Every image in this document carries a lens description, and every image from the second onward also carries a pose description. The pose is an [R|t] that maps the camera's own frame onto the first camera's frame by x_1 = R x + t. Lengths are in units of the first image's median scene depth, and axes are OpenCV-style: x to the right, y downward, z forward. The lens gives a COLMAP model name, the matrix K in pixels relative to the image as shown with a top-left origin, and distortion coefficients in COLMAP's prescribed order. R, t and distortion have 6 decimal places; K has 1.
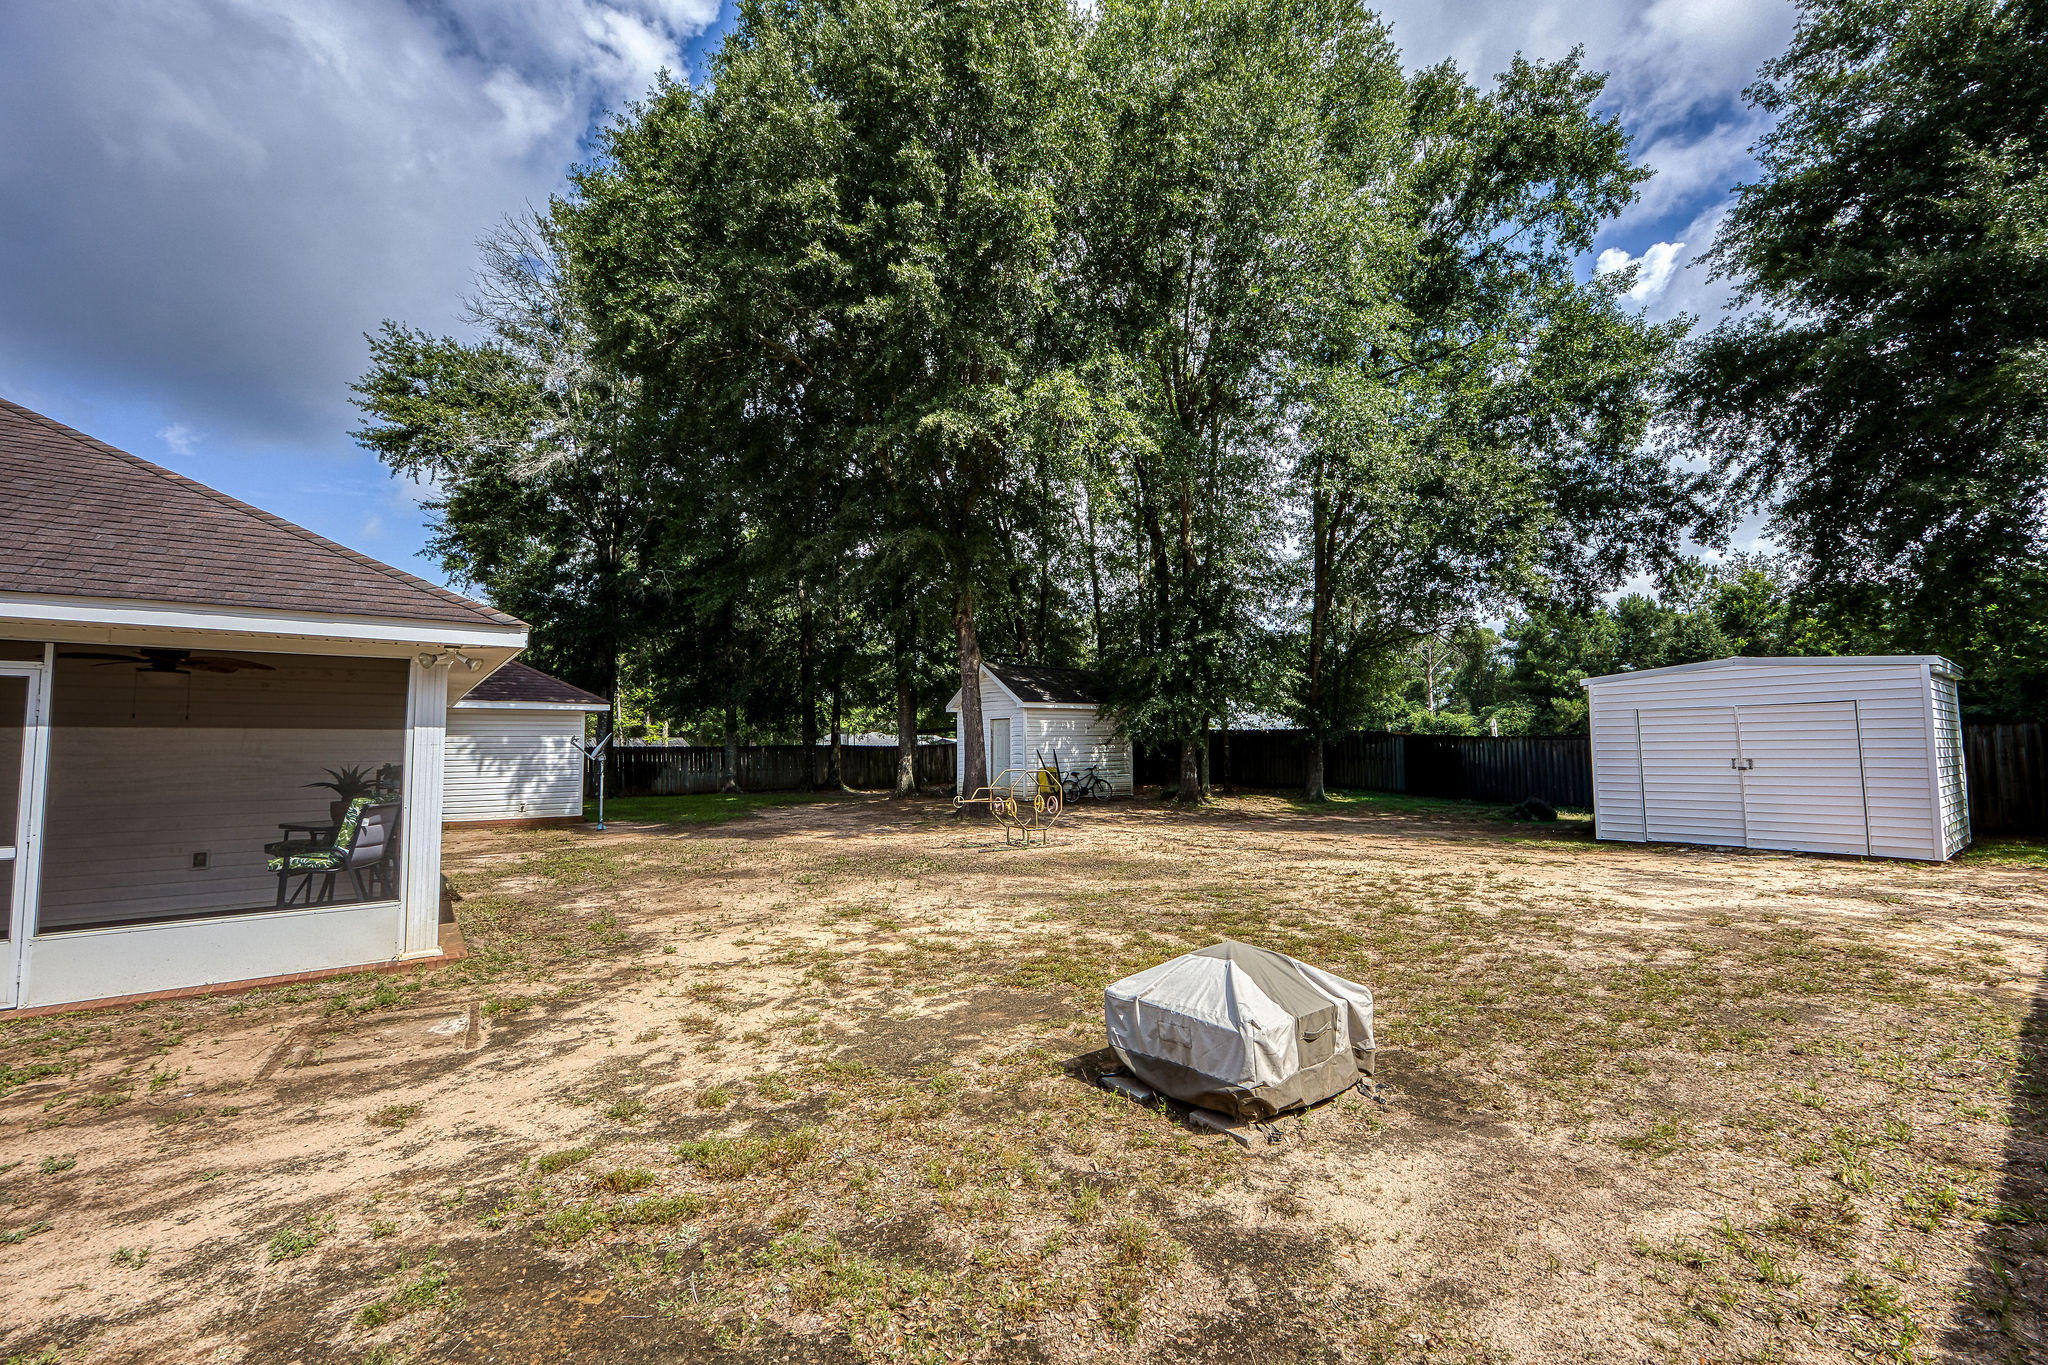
lens RADIAL K [[861.7, 0, 1041.3], [0, 861.7, 682.0], [0, 0, 1]] dist [-0.001895, 0.000839]
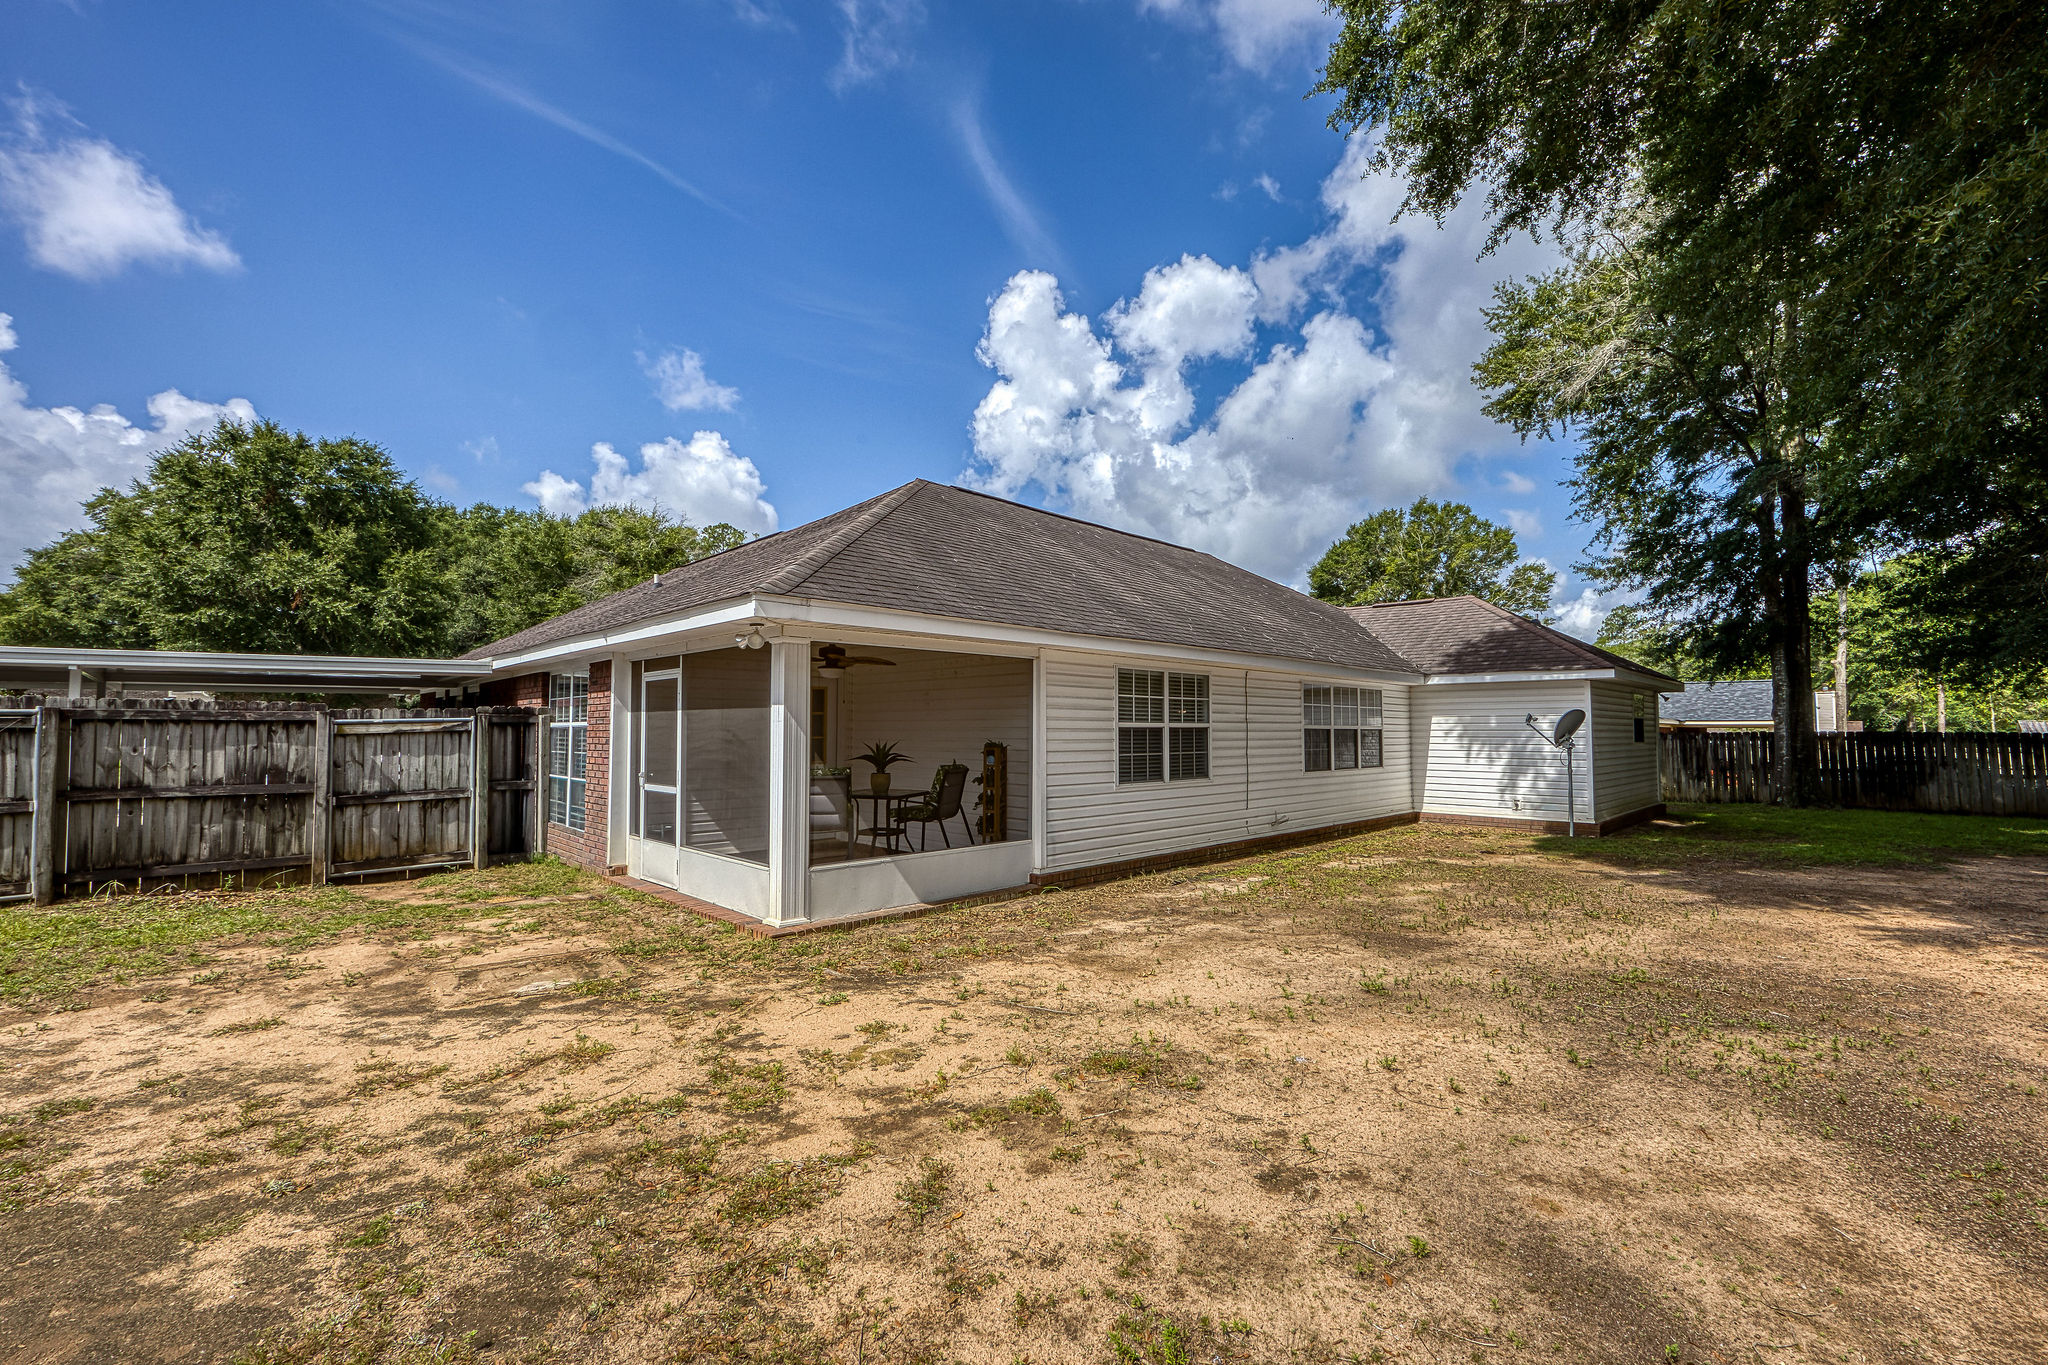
lens RADIAL K [[861.7, 0, 1028.1], [0, 861.7, 684.9], [0, 0, 1]] dist [-0.001895, 0.000839]
pose [[0.112199, -0.049984, -0.992428, 0.434399], [0.067277, 0.996824, -0.042600, 0.120741], [0.991406, -0.061988, 0.115206, 1.490761]]
